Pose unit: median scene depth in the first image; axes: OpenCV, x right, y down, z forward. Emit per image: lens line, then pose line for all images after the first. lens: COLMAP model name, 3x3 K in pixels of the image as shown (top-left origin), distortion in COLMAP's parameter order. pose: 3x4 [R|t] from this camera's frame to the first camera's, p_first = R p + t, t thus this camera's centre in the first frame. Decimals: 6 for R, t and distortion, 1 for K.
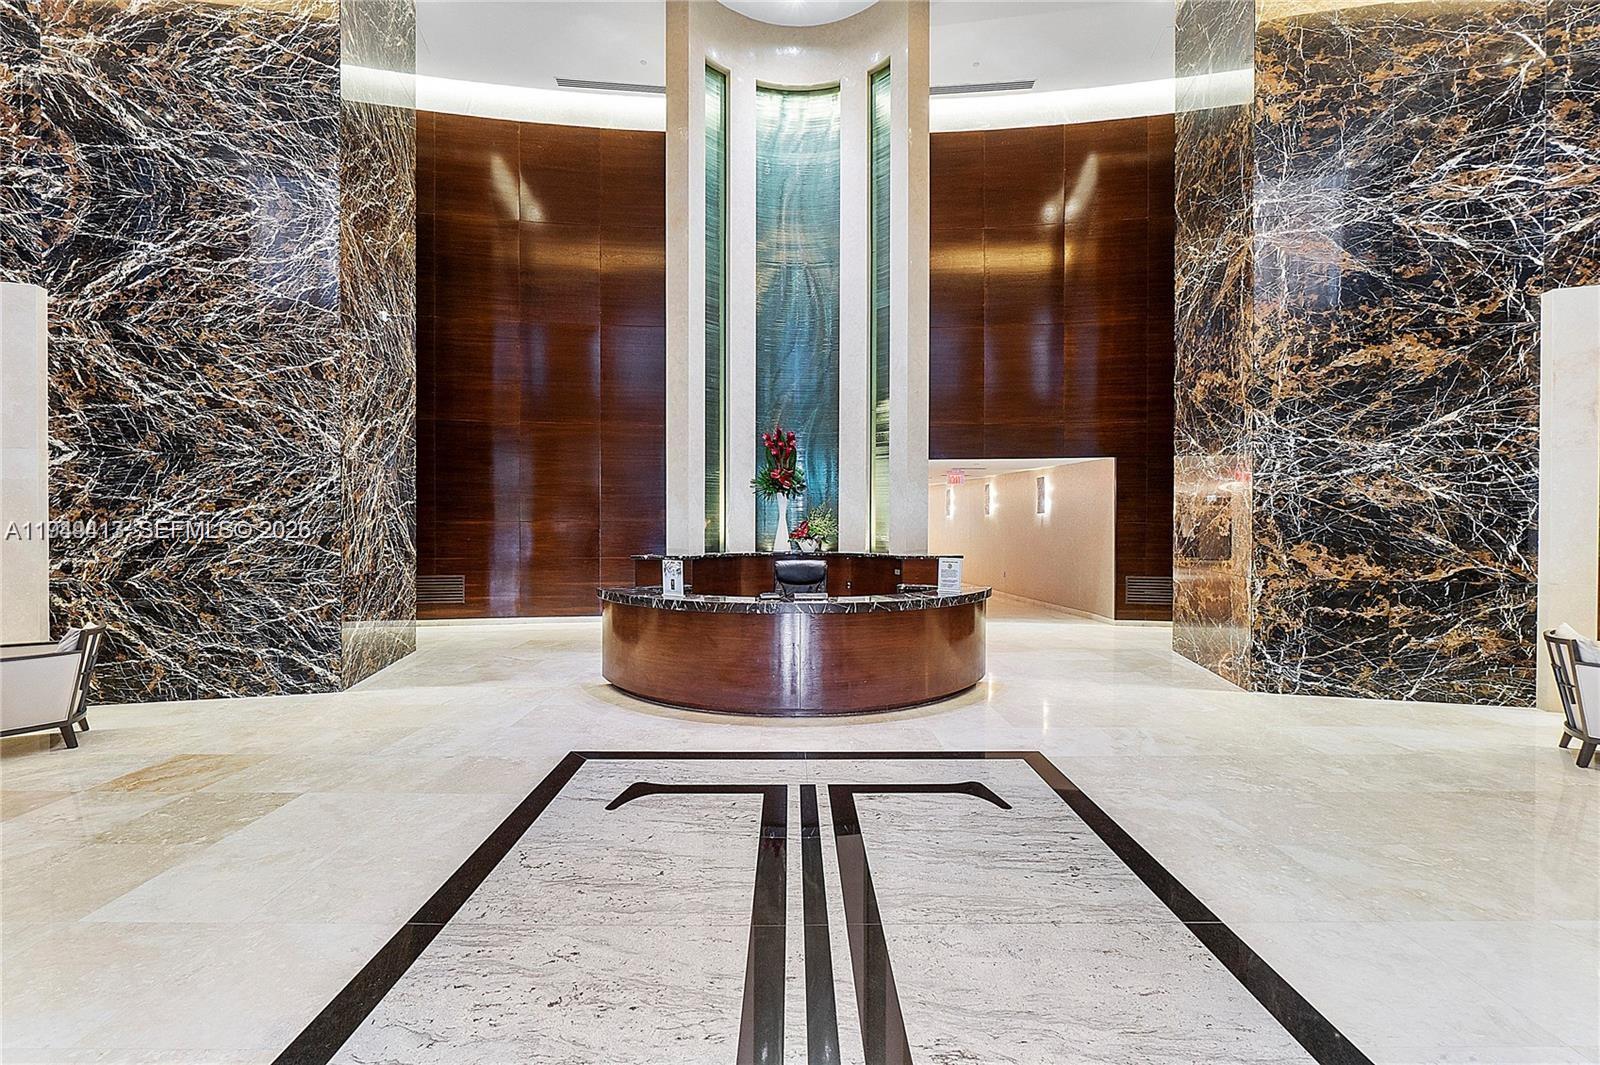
lens RADIAL K [[691.9, 0, 797.0], [0, 691.9, 529.2], [0, 0, 1]] dist [-0.003943, 0.000058]
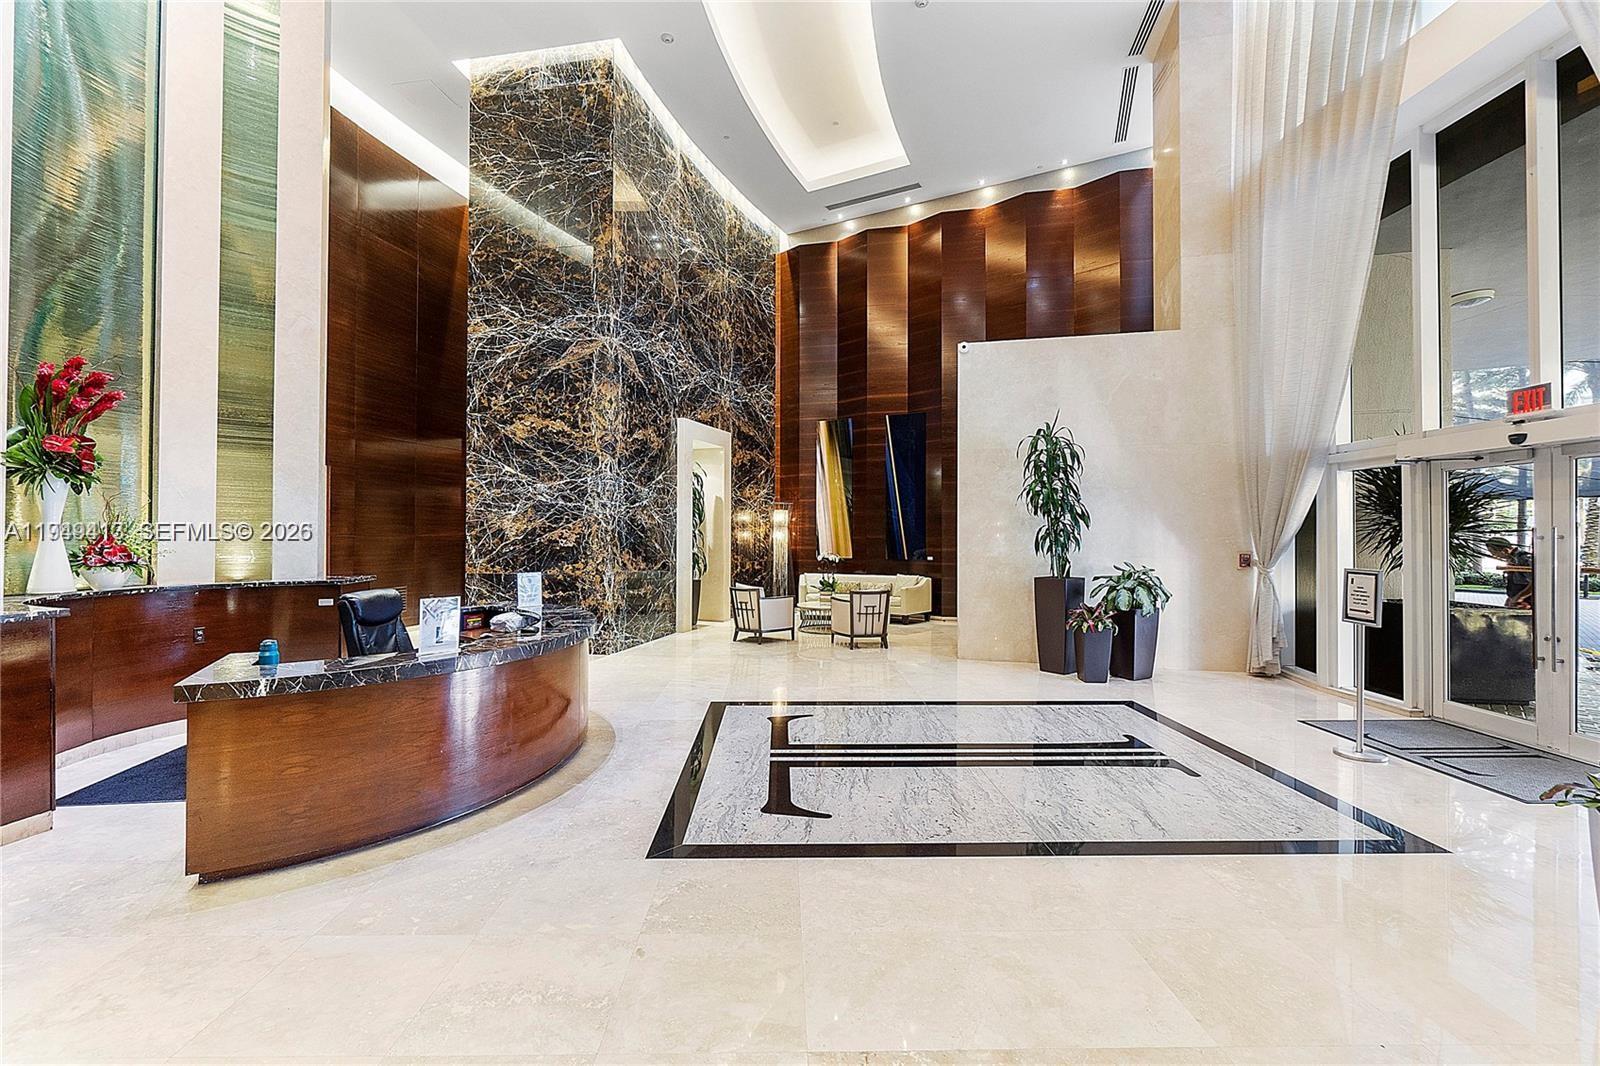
lens RADIAL K [[691.9, 0, 793.2], [0, 691.9, 530.5], [0, 0, 1]] dist [-0.003943, 0.000058]
pose [[-0.015341, 0.006766, 0.999859, -0.847676], [0.008100, 0.999945, -0.006642, -0.010033], [-0.999850, 0.007997, -0.015395, 0.692762]]
